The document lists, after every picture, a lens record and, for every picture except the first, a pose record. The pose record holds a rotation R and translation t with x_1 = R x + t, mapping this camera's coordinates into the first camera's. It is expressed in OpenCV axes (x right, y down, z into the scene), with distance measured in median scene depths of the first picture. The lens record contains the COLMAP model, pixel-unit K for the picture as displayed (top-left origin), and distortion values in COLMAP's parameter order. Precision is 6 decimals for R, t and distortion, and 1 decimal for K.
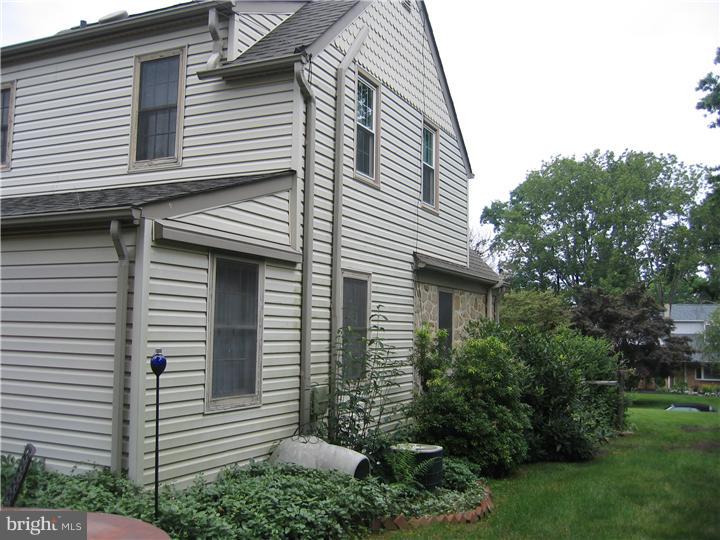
lens RADIAL K [[740.7, 0, 360.0], [0, 740.7, 270.0], [0, 0, 1]] dist [-0.145695, 0.132019]
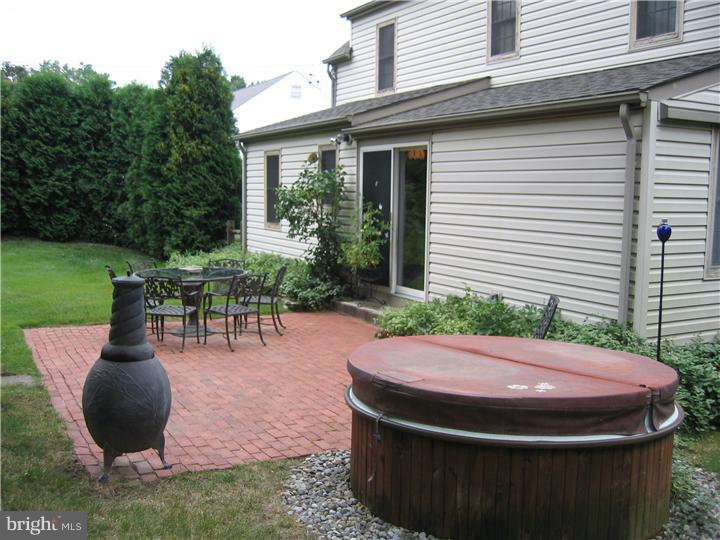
lens RADIAL K [[740.7, 0, 360.0], [0, 740.7, 270.0], [0, 0, 1]] dist [-0.145695, 0.132019]
pose [[0.799472, 0.059299, -0.597770, 0.018873], [0.049241, 0.985297, 0.163598, -0.018628], [0.598682, -0.160227, 0.784798, -0.151700]]
